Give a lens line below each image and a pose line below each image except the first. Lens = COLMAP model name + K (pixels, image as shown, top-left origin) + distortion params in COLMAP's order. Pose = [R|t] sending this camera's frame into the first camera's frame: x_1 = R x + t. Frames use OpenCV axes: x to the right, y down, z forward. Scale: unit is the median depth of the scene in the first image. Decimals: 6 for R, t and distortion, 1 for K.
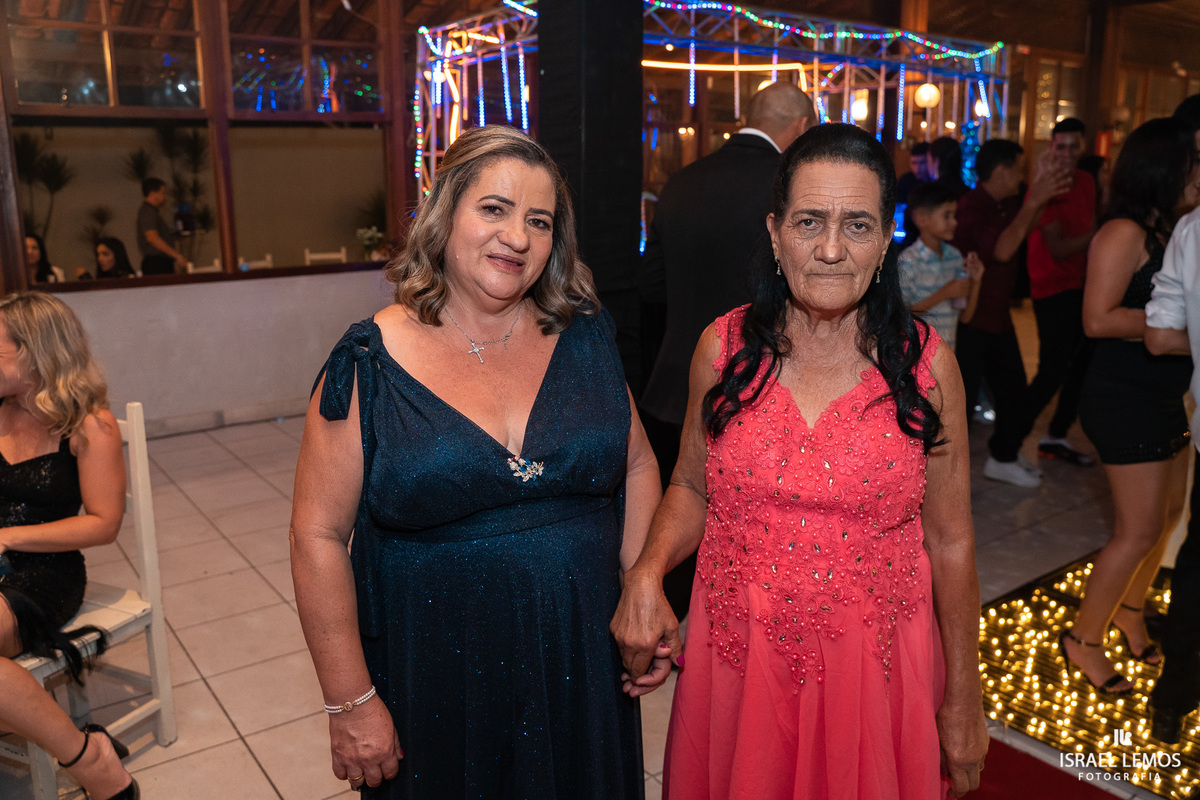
lens RADIAL K [[989.8, 0, 602.9], [0, 989.8, 396.5], [0, 0, 1]] dist [-0.105049, 0.084005]
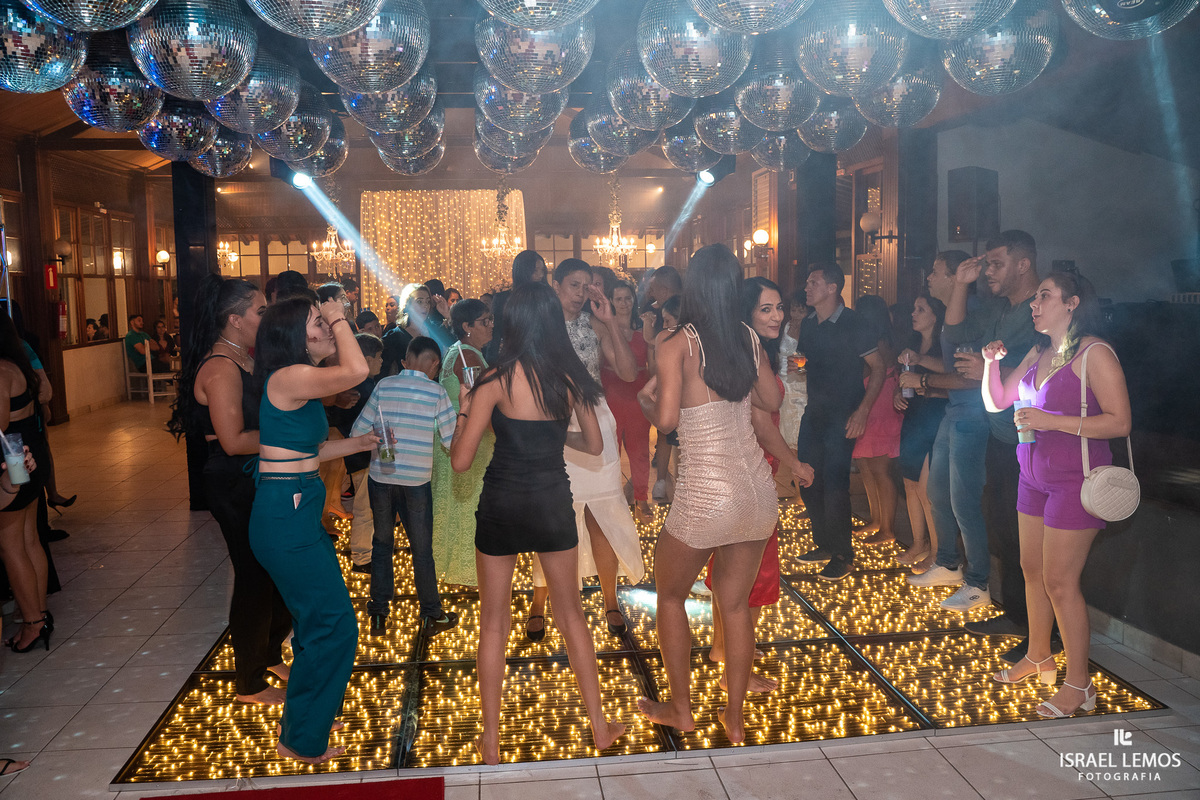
lens RADIAL K [[989.8, 0, 601.1], [0, 989.8, 400.1], [0, 0, 1]] dist [-0.105049, 0.084005]
pose [[0.491891, -0.103272, 0.864510, -0.331531], [0.191212, 0.981512, 0.008452, -0.056276], [-0.849401, 0.161147, 0.502544, -0.082618]]
